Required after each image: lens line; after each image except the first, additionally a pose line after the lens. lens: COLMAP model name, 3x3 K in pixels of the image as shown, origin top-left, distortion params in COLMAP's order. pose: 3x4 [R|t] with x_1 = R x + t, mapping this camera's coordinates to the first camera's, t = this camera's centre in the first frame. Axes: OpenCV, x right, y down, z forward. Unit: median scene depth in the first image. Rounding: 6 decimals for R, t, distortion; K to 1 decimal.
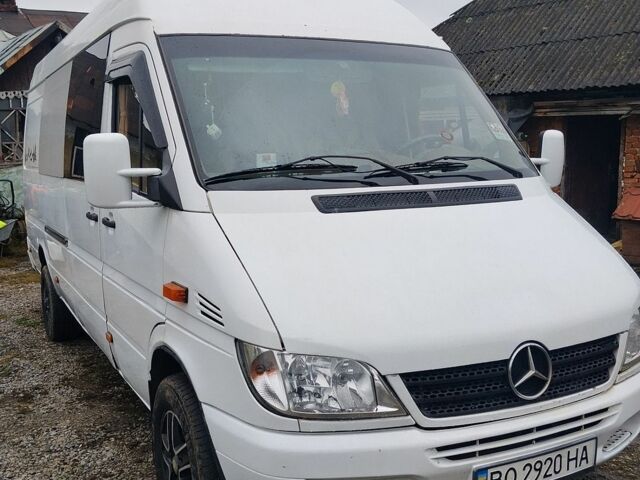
lens RADIAL K [[758.6, 0, 306.8], [0, 758.6, 239.6], [0, 0, 1]] dist [0.117275, -0.305702]
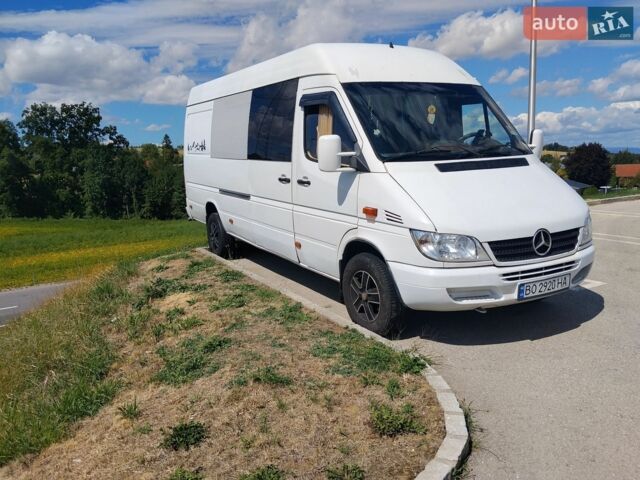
lens RADIAL K [[570.6, 0, 320.0], [0, 570.6, 240.0], [0, 0, 1]] dist [0.065799, -0.136570]
pose [[0.999656, -0.014359, 0.021935, -0.363017], [0.013098, 0.998311, 0.056592, 0.060683], [-0.022711, -0.056285, 0.998156, -0.600495]]
